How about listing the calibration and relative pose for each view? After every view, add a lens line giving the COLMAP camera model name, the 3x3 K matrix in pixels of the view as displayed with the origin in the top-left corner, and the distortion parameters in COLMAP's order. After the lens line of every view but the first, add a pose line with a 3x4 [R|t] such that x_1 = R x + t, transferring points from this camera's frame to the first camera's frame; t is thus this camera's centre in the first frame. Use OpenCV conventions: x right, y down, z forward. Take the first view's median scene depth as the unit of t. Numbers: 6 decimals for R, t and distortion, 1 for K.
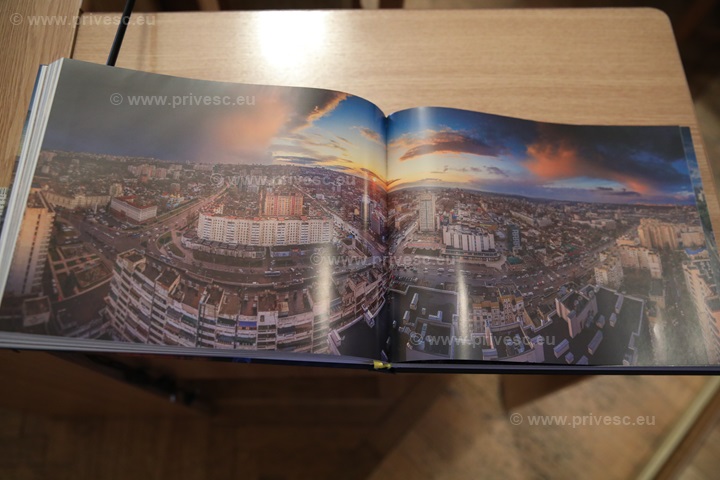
lens RADIAL K [[616.8, 0, 361.4], [0, 616.8, 237.9], [0, 0, 1]] dist [-0.012746, 0.017012]
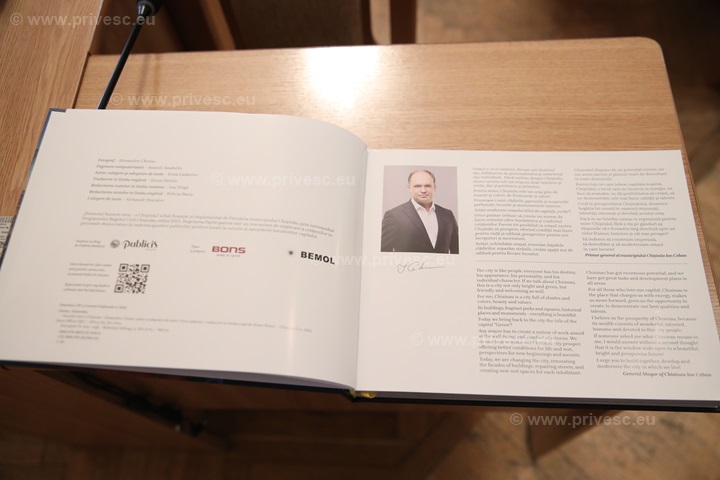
lens RADIAL K [[644.6, 0, 360.8], [0, 644.6, 242.2], [0, 0, 1]] dist [0.002542, 0.010869]
pose [[0.995134, 0.005539, -0.098380, 0.131036], [-0.011080, 0.998377, -0.055864, 0.016942], [0.097911, 0.056682, 0.993580, -0.052539]]
